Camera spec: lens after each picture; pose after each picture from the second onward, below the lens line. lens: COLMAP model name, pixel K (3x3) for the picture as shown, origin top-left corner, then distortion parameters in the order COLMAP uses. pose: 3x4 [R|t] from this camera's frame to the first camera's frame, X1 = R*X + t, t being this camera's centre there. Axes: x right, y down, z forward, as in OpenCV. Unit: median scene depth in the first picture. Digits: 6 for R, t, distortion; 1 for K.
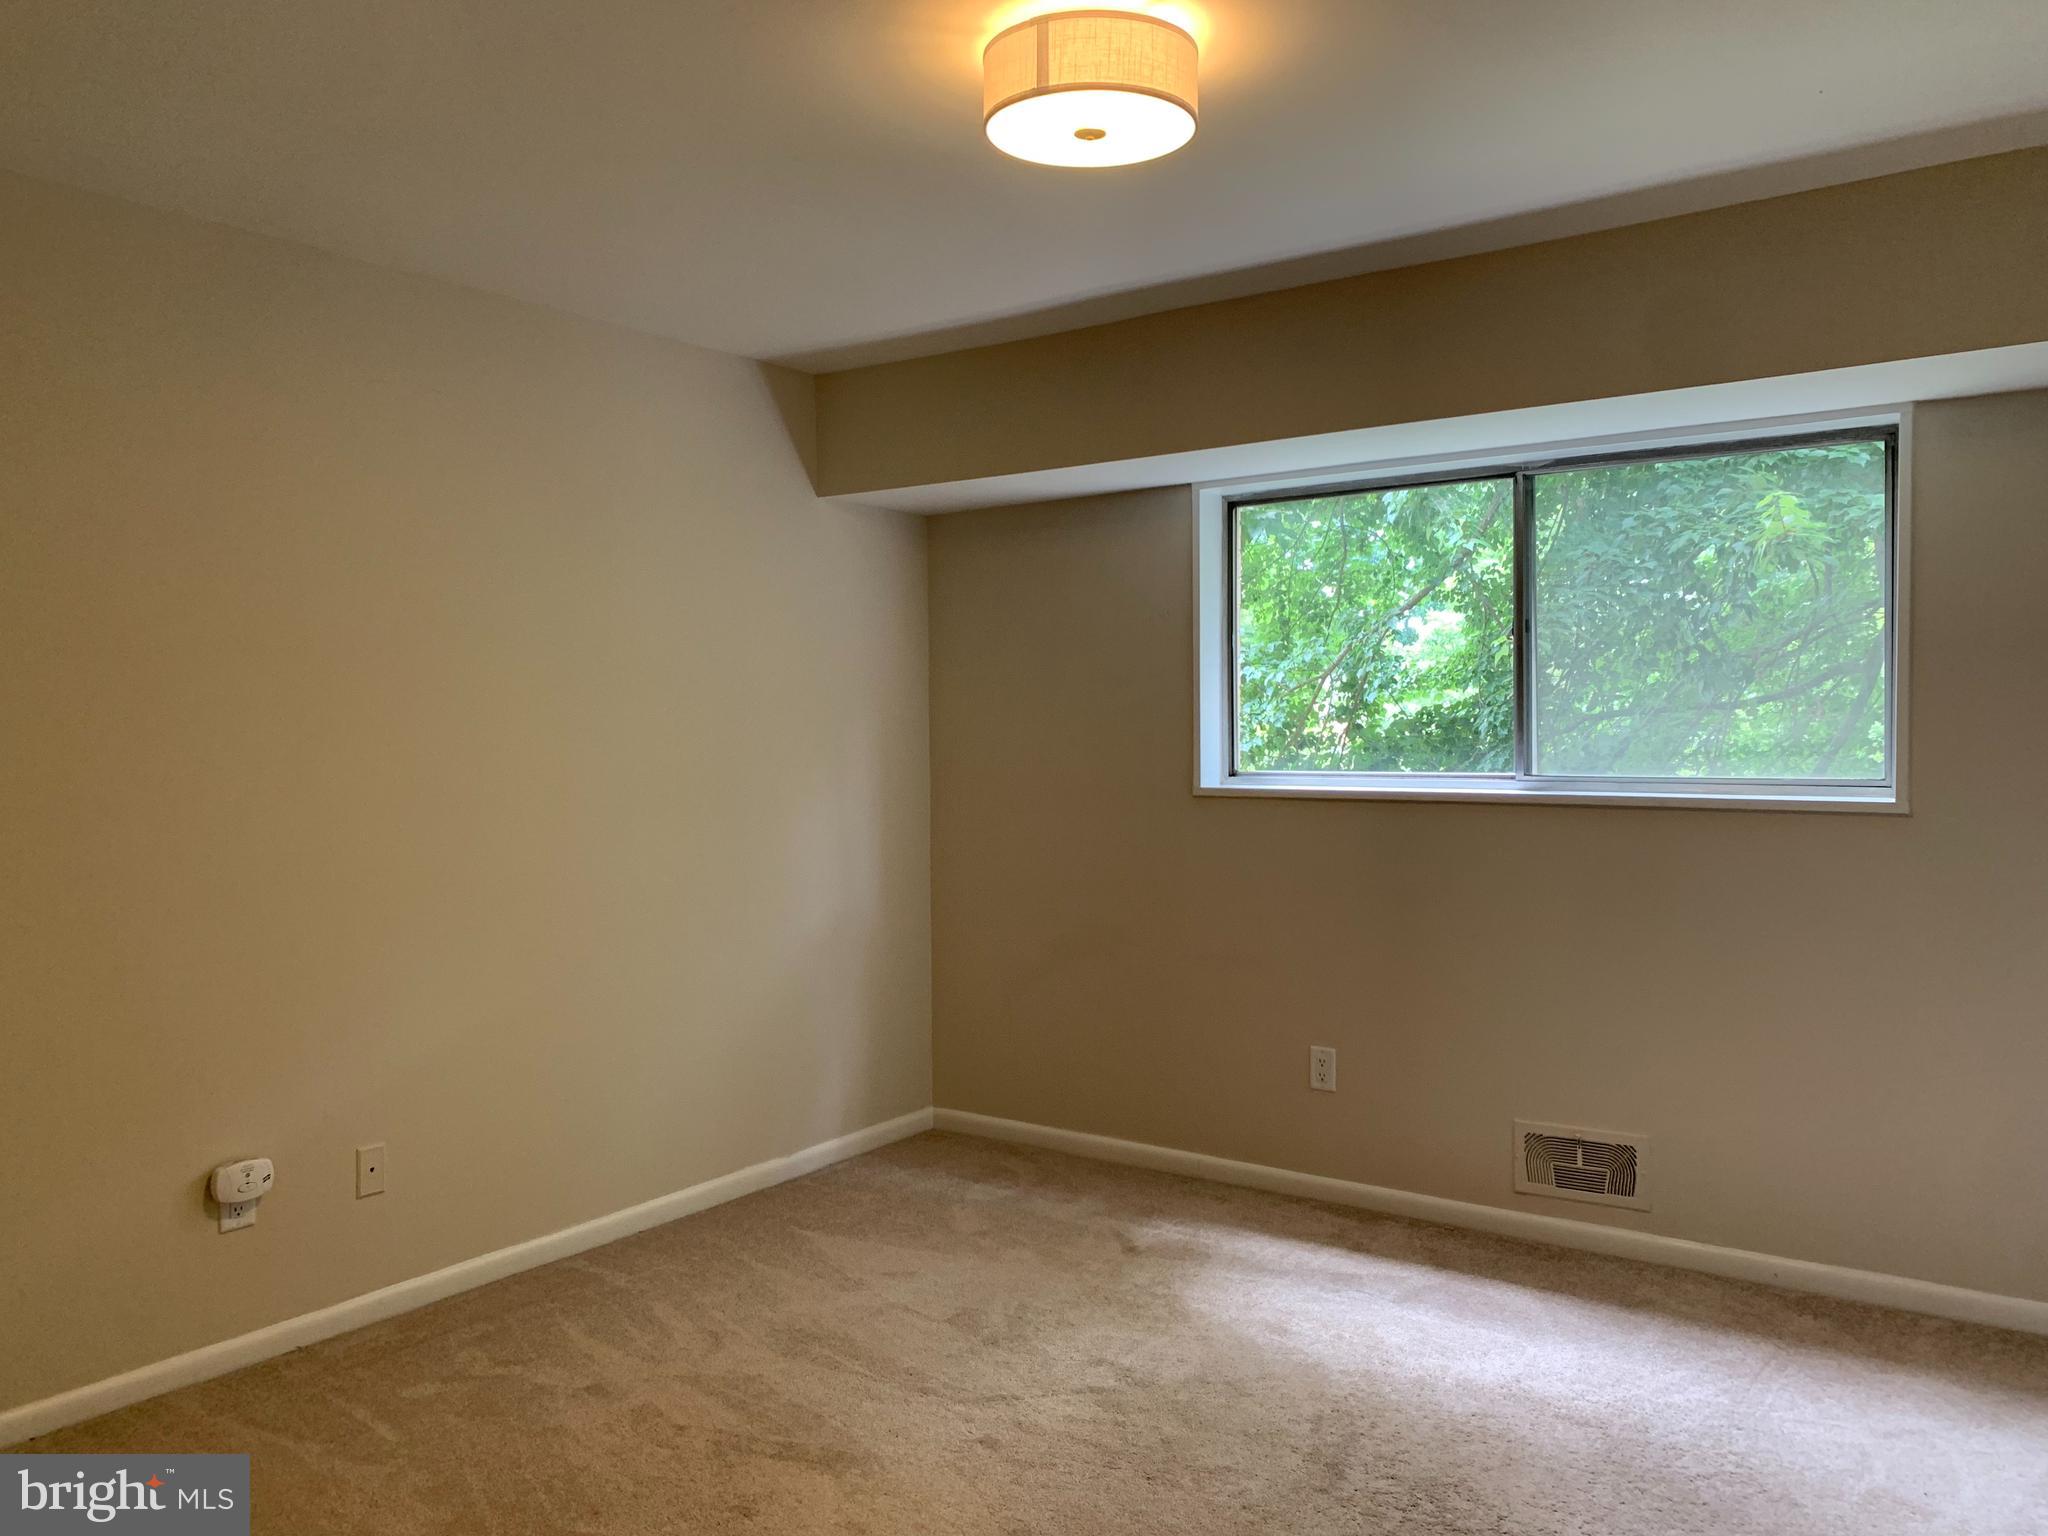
lens RADIAL K [[1397.5, 0, 1201.2], [0, 1397.5, 698.2], [0, 0, 1]] dist [-0.086859, -0.001207]
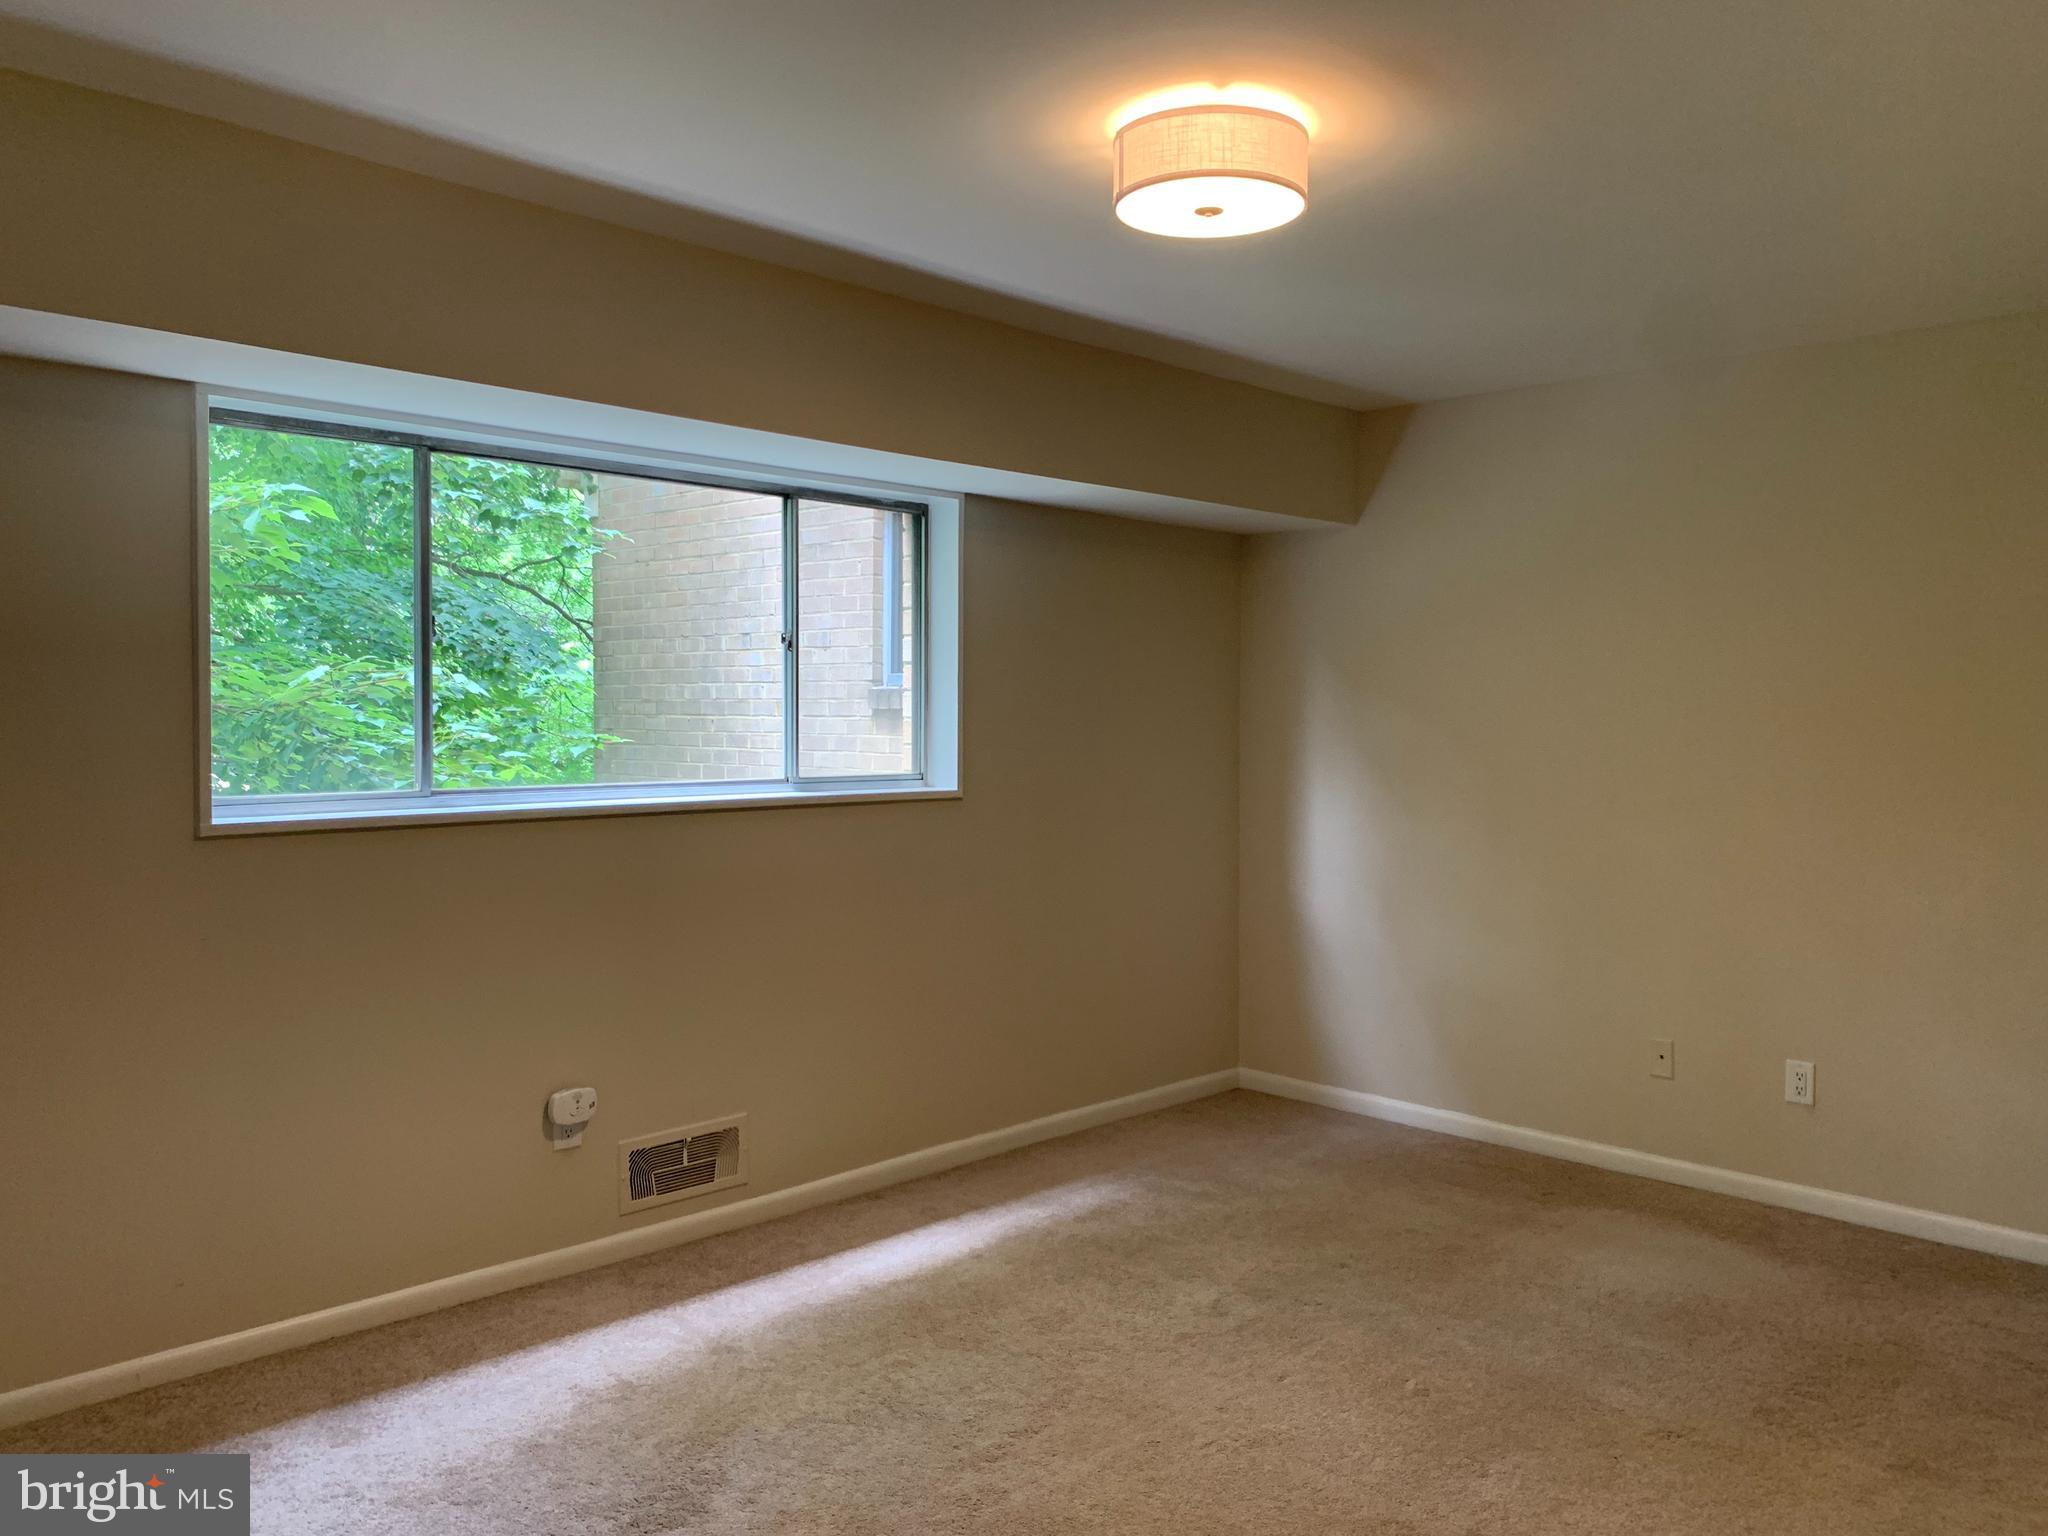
lens RADIAL K [[1546.4, 0, 1013.7], [0, 1546.4, 751.0], [0, 0, 1]] dist [0.053618, -0.105899]
pose [[0.203242, -0.013265, 0.979039, -0.763807], [-0.016474, 0.999720, 0.016965, 0.008326], [-0.978990, -0.019577, 0.202967, 0.502103]]
